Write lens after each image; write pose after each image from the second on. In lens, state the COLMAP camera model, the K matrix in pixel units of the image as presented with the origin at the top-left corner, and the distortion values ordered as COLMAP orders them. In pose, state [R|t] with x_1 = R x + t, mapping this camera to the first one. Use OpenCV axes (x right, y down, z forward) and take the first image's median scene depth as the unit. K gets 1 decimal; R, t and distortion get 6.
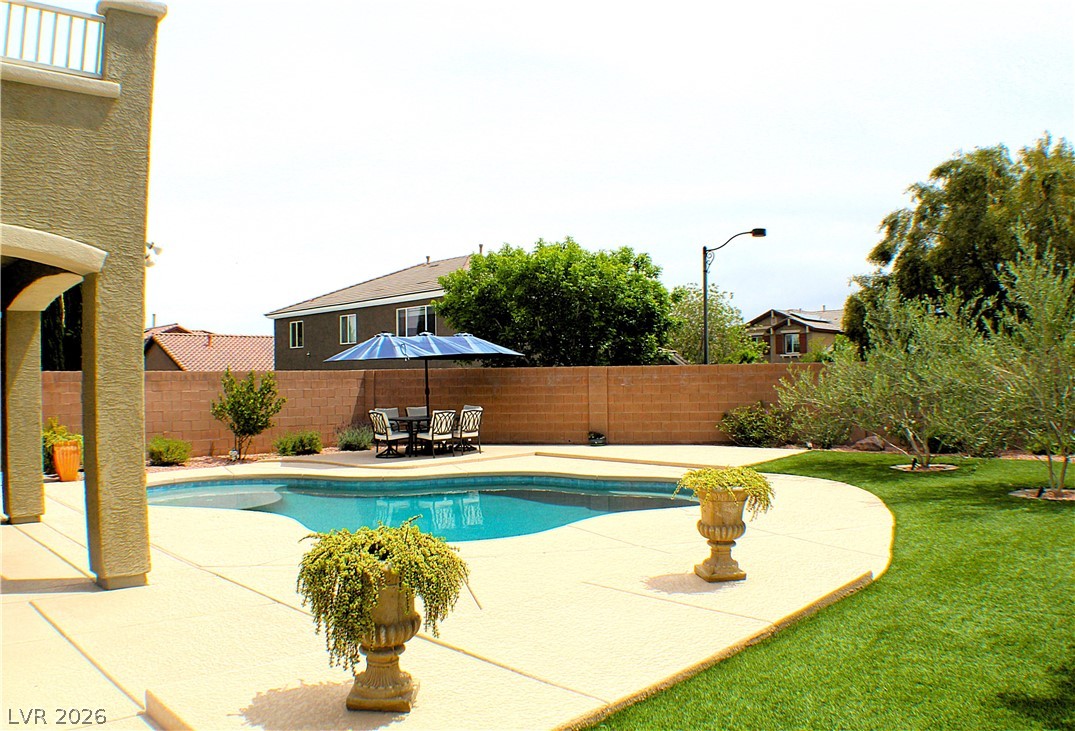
lens RADIAL K [[1007.4, 0, 537.5], [0, 1007.4, 365.5], [0, 0, 1]] dist [-0.243471, 0.000765]
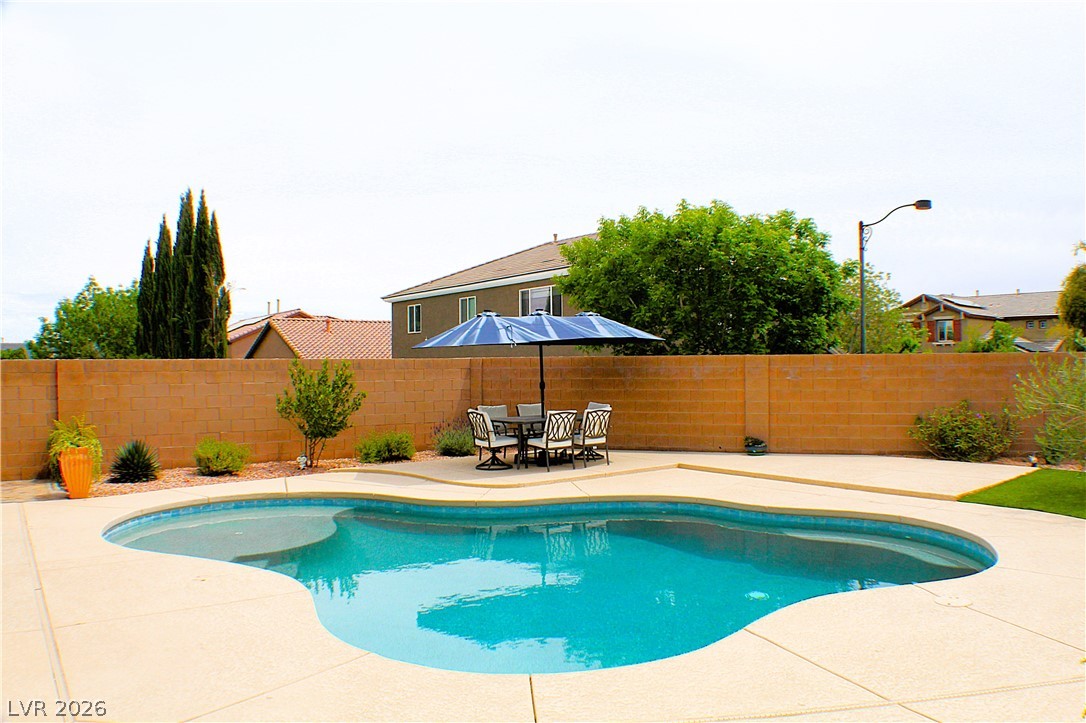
lens RADIAL K [[839.4, 0, 543.0], [0, 839.4, 361.5], [0, 0, 1]] dist [-0.196928, 0.006683]
pose [[0.989284, 0.005370, -0.145904, -0.011544], [-0.003727, 0.999927, 0.011531, -0.000844], [0.145955, -0.010863, 0.989232, 0.325964]]
